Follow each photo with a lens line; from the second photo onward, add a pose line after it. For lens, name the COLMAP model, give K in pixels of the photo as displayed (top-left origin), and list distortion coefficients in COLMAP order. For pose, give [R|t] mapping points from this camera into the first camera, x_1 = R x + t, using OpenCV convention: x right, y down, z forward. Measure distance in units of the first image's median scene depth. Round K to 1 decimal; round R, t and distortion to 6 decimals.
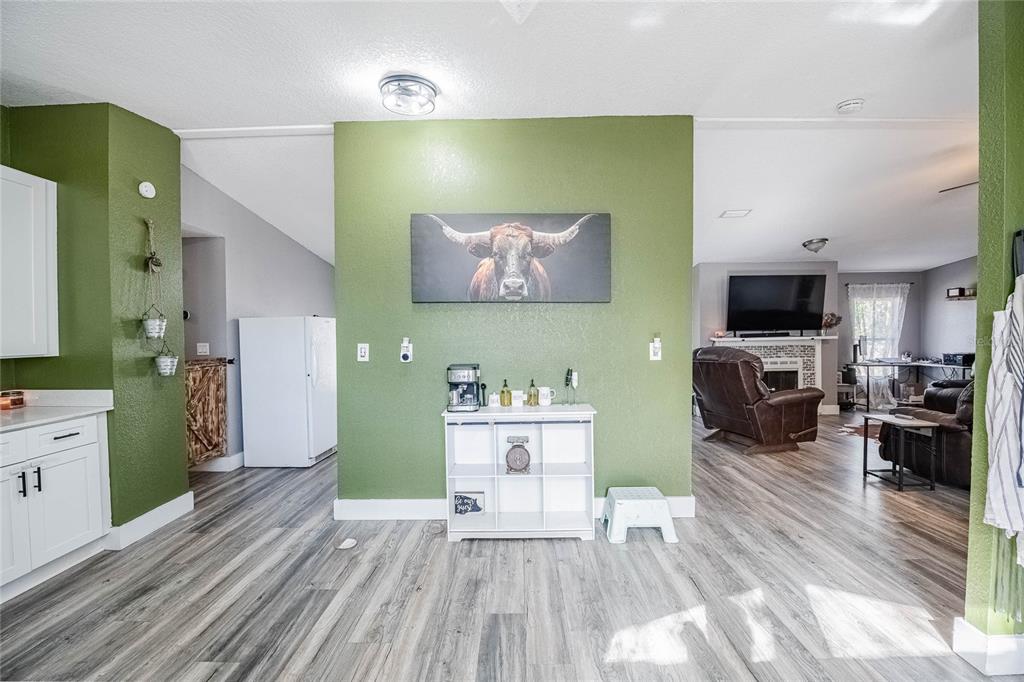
lens RADIAL K [[415.0, 0, 517.6], [0, 415.0, 337.5], [0, 0, 1]] dist [-0.015612, 0.000296]
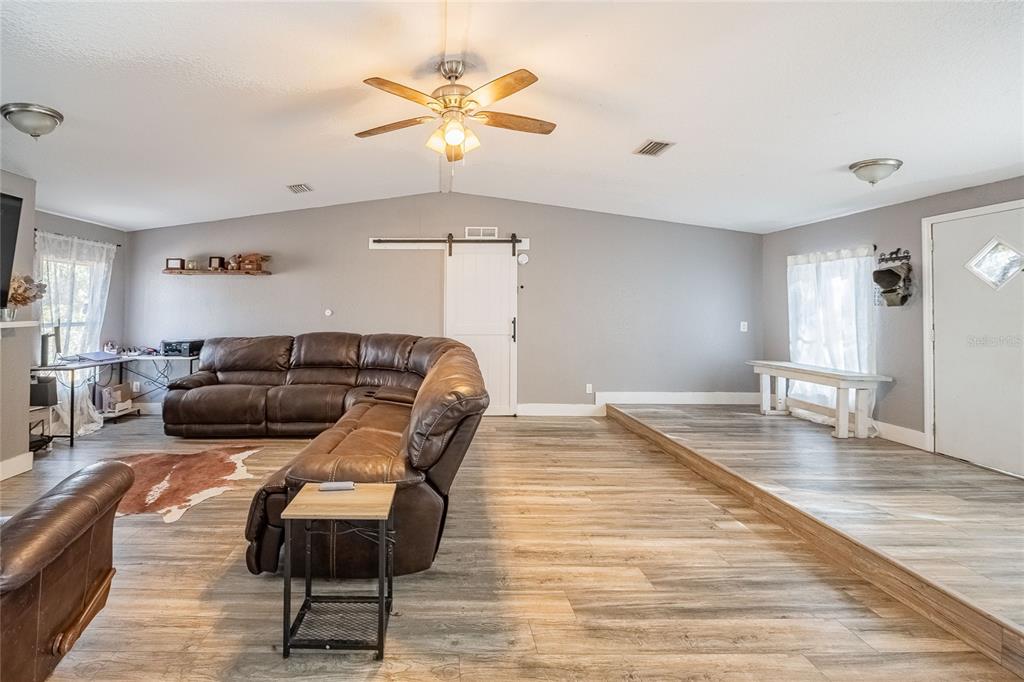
lens RADIAL K [[438.8, 0, 437.8], [0, 438.8, 301.1], [0, 0, 1]] dist [-0.006760, 0.000171]
pose [[-0.002034, 0.030406, 0.999536, 0.362597], [0.009792, 0.999490, -0.030384, -0.010688], [-0.999950, 0.009726, -0.002330, 0.806315]]
